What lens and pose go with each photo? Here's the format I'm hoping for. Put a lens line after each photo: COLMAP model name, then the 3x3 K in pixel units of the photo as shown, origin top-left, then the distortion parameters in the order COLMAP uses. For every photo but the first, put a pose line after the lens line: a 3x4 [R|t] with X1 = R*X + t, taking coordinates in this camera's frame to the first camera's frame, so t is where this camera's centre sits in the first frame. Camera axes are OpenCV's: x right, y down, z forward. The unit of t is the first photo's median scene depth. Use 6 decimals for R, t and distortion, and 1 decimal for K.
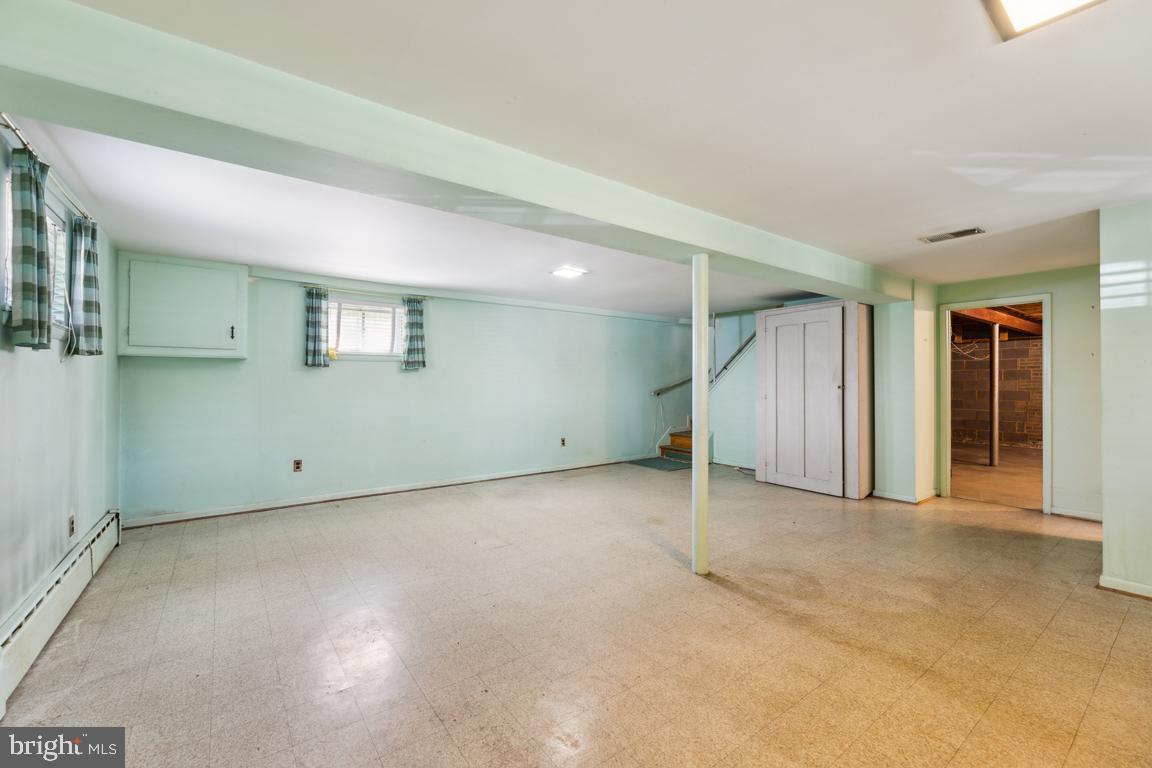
lens RADIAL K [[476.7, 0, 576.5], [0, 476.7, 383.6], [0, 0, 1]] dist [0.000648, 0.000207]
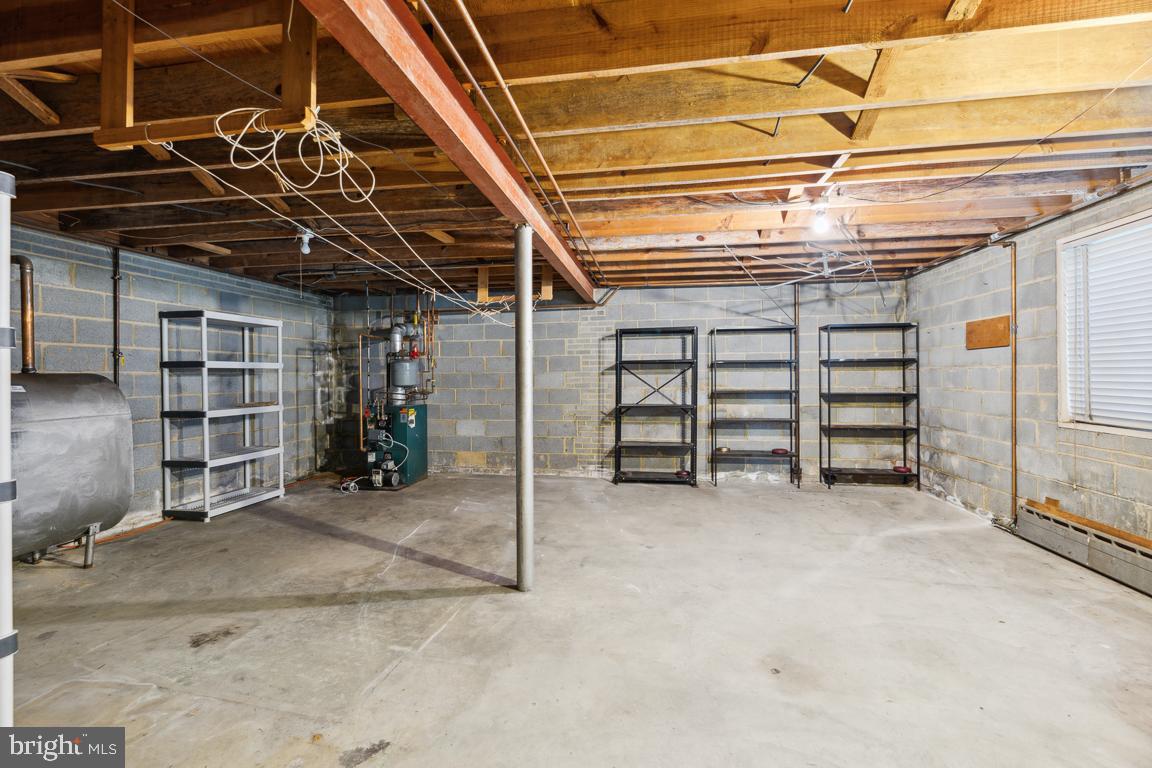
lens RADIAL K [[492.2, 0, 579.6], [0, 492.2, 378.6], [0, 0, 1]] dist [0.000030, 0.000079]
pose [[0.711772, -0.009144, 0.702351, 1.316566], [0.008497, 0.999954, 0.004407, 0.002700], [-0.702359, 0.002831, 0.711817, 1.430074]]
